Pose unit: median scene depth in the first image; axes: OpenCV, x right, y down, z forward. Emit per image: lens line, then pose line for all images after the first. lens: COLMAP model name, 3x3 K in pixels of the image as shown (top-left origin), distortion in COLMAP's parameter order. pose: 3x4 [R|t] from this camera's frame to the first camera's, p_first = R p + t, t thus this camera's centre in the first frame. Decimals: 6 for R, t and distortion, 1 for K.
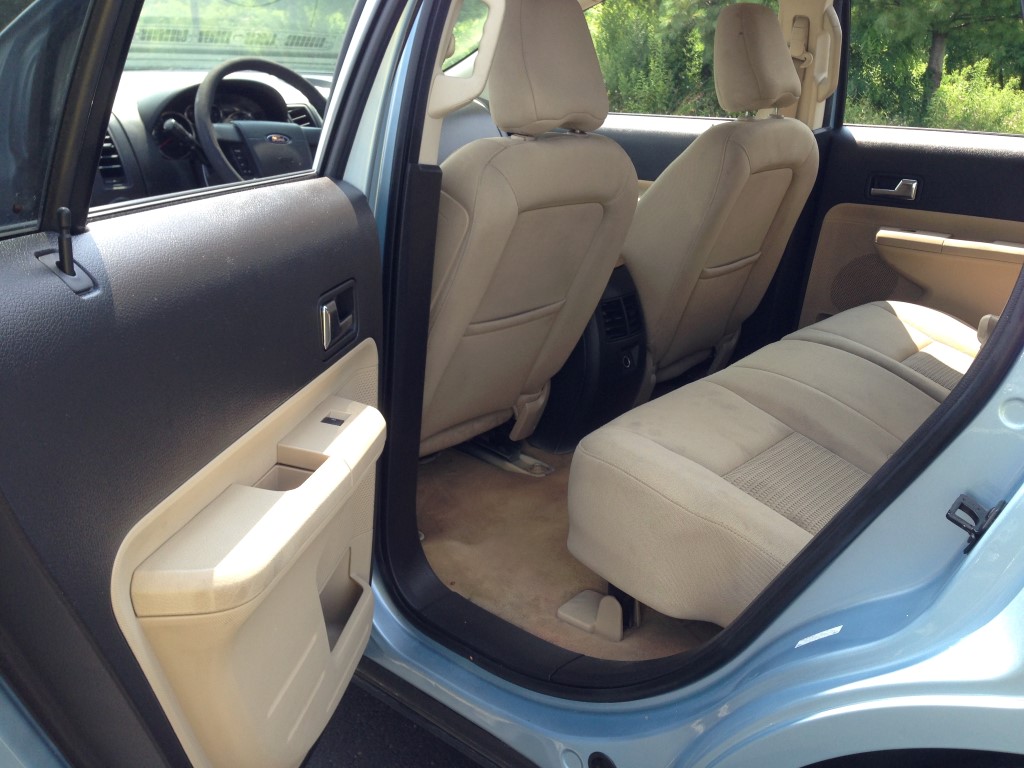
lens RADIAL K [[941.8, 0, 512.0], [0, 941.8, 384.0], [0, 0, 1]] dist [0.093440, -0.170440]
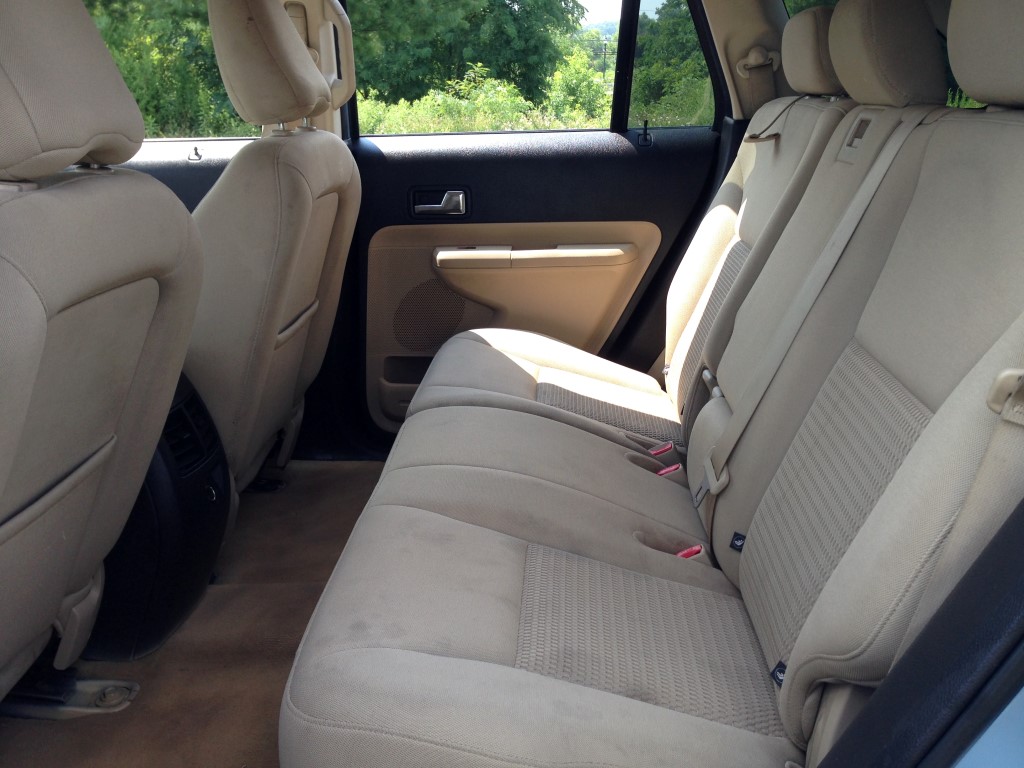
lens RADIAL K [[925.8, 0, 507.2], [0, 925.8, 373.5], [0, 0, 1]] dist [0.135795, -0.267506]
pose [[0.800955, -0.220521, 0.556634, -0.064281], [0.237527, 0.970443, 0.042676, -0.084096], [-0.549593, 0.098034, 0.829661, 0.306784]]
